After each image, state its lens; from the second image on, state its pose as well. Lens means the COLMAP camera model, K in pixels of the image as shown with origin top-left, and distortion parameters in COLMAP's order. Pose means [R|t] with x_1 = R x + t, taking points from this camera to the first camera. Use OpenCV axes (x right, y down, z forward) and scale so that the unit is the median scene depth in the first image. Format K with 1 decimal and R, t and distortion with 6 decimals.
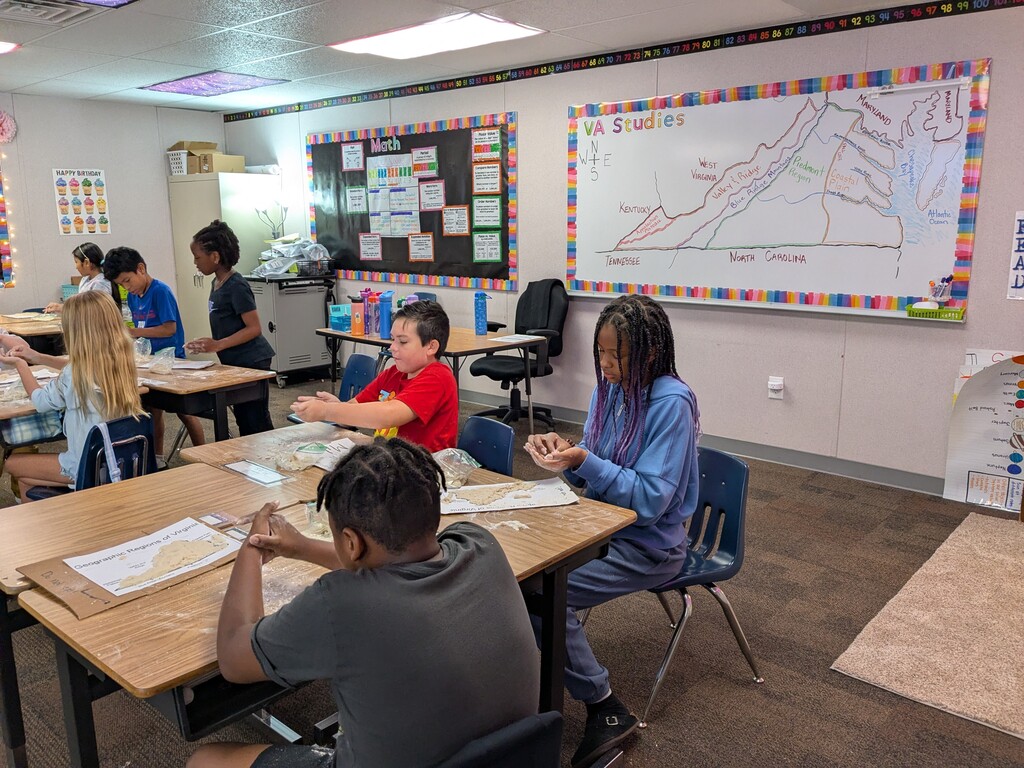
lens RADIAL K [[802.8, 0, 512.8], [0, 802.8, 400.9], [0, 0, 1]] dist [0.059232, -0.086377]
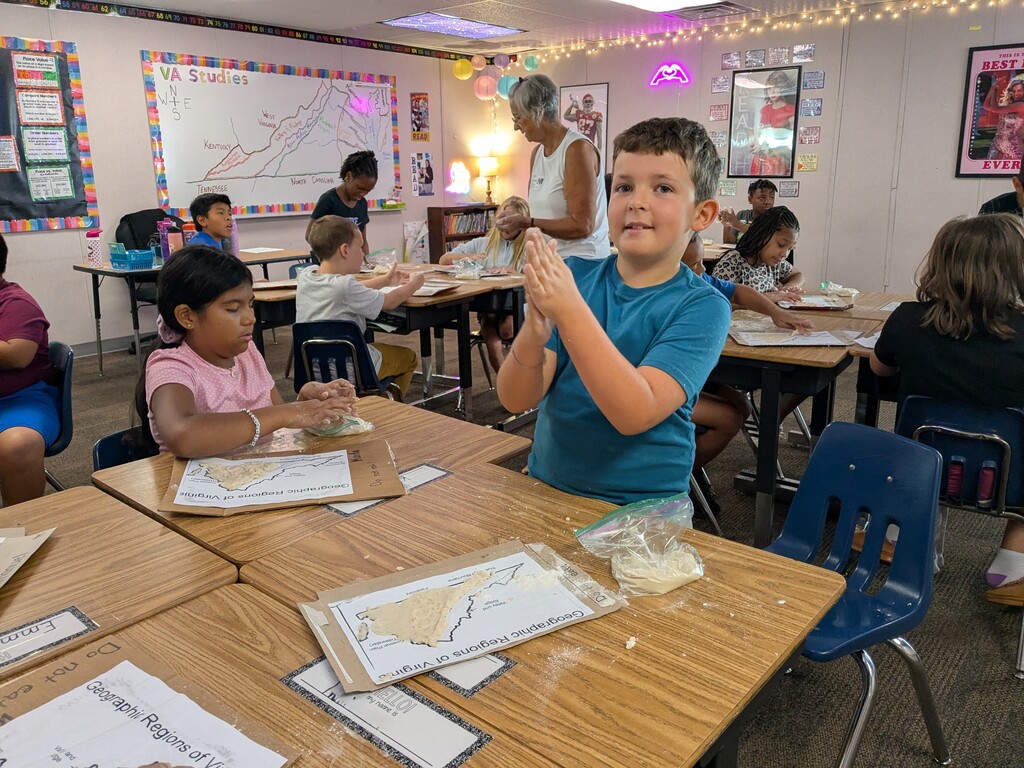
lens RADIAL K [[805.8, 0, 511.0], [0, 805.8, 363.0], [0, 0, 1]] dist [0.032881, -0.070339]
pose [[-0.010515, -0.238371, 0.971117, -0.981543], [0.219155, 0.947010, 0.234827, -0.099892], [-0.975633, 0.215294, 0.042283, 0.501541]]
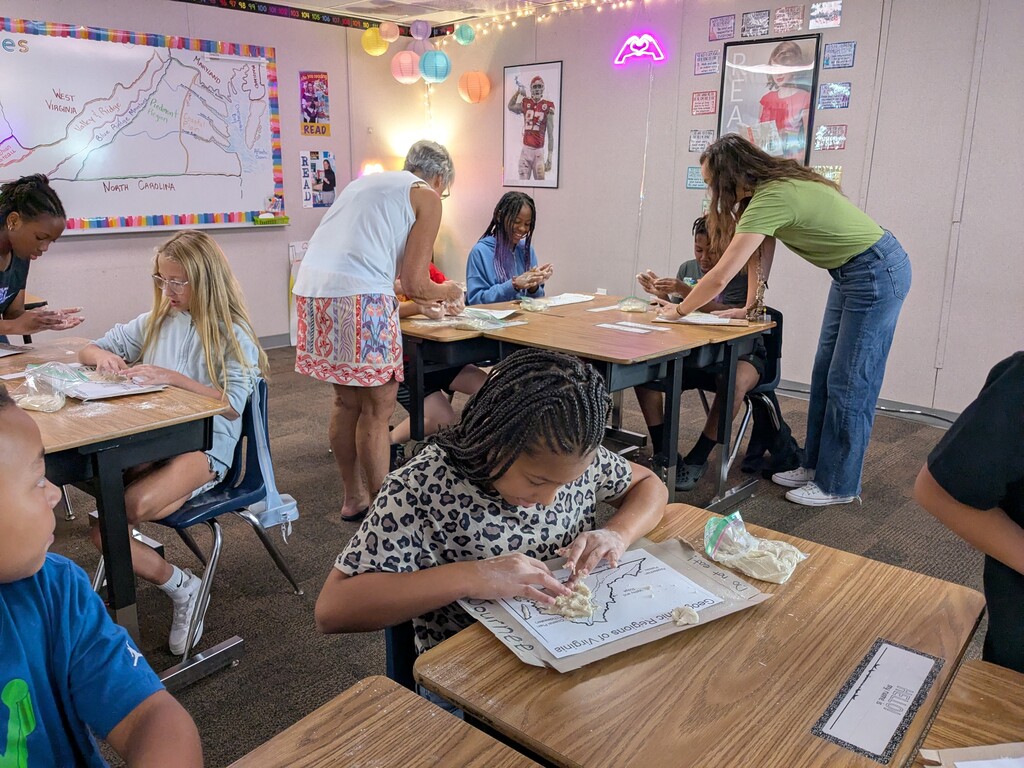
lens RADIAL K [[805.8, 0, 511.0], [0, 805.8, 363.0], [0, 0, 1]] dist [0.032881, -0.070339]
pose [[0.071638, -0.238978, 0.968379, -0.622403], [0.197422, 0.955063, 0.221087, -0.069845], [-0.977698, 0.175341, 0.115598, 0.317749]]
